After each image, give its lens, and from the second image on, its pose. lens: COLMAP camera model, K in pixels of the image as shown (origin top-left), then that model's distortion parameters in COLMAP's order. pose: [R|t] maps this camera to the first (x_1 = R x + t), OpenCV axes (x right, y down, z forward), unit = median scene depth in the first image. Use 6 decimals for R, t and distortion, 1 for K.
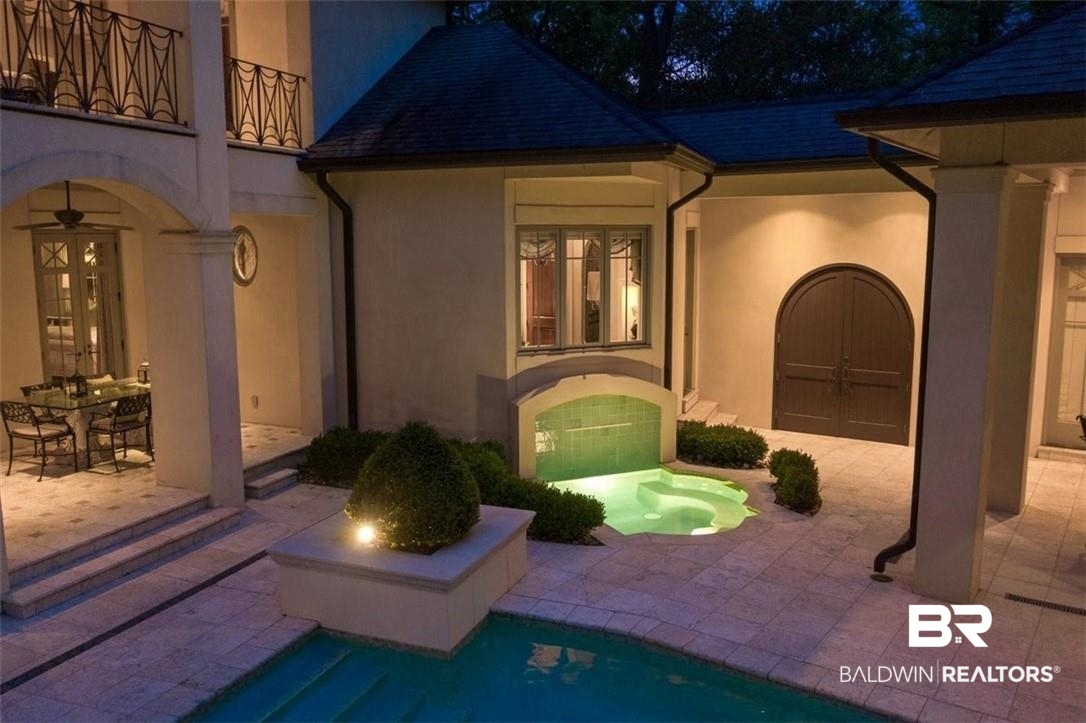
lens RADIAL K [[878.4, 0, 543.2], [0, 878.4, 344.5], [0, 0, 1]] dist [0.001962, 0.006387]
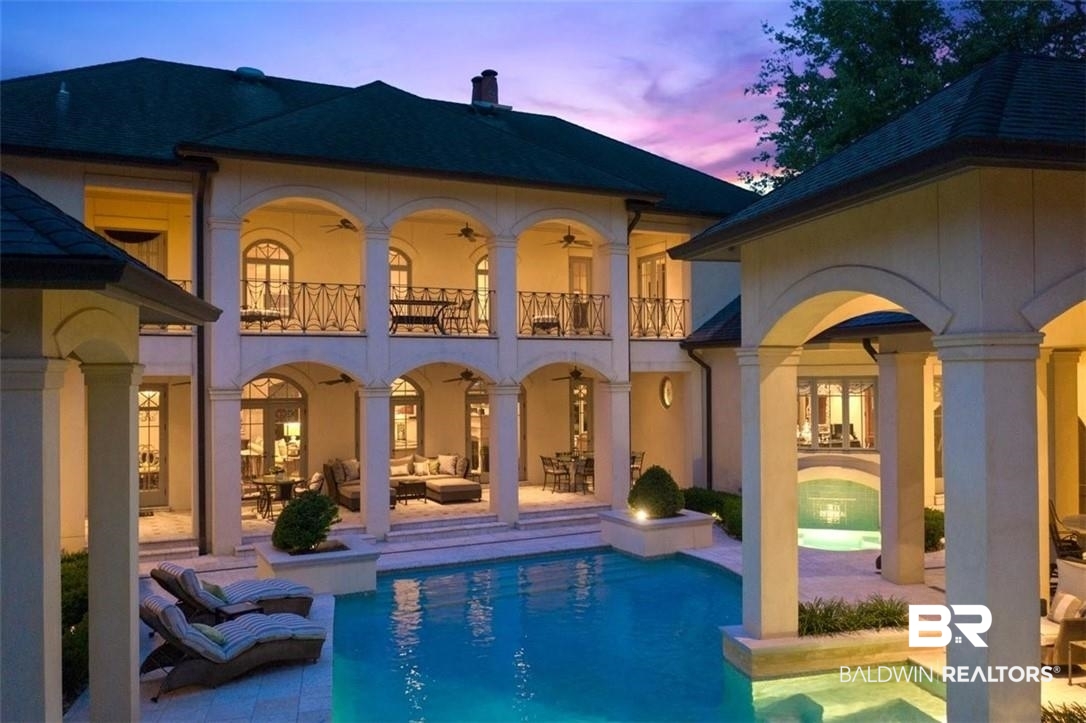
lens RADIAL K [[878.4, 0, 543.2], [0, 878.4, 344.5], [0, 0, 1]] dist [0.001962, 0.006387]
pose [[0.761701, -0.027337, -0.647351, 0.732738], [-0.069928, 0.989805, -0.124080, 0.050847], [0.644144, 0.139780, 0.752024, -0.632026]]
